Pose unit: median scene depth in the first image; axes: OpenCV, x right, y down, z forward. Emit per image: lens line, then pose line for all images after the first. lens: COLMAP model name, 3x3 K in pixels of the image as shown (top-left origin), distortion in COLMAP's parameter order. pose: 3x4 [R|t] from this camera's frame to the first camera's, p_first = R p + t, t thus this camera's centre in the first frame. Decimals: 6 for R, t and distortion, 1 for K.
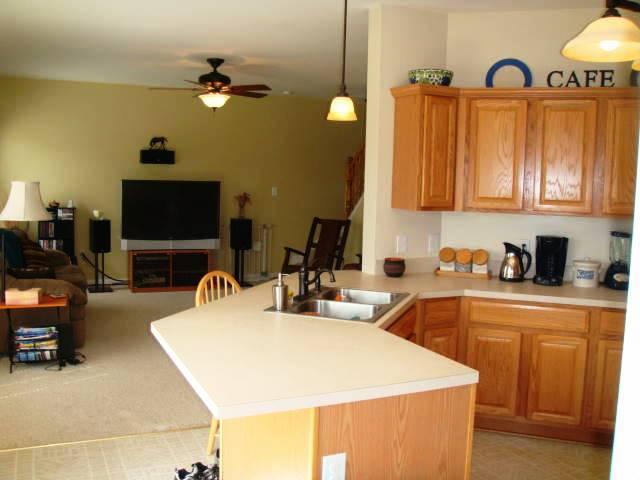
lens RADIAL K [[611.6, 0, 320.0], [0, 611.6, 240.0], [0, 0, 1]] dist [-0.185834, 0.129801]
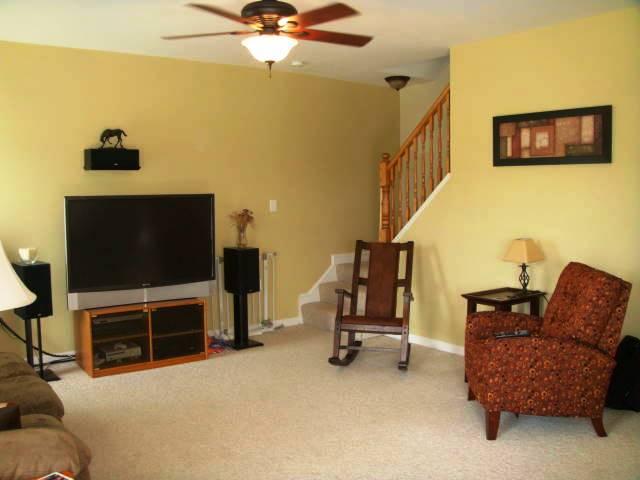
lens RADIAL K [[611.6, 0, 320.0], [0, 611.6, 240.0], [0, 0, 1]] dist [-0.185834, 0.129801]
pose [[0.976767, -0.055347, 0.207032, -0.205340], [0.059236, 0.998164, -0.012630, -0.033280], [-0.205953, 0.024600, 0.978253, 0.356618]]
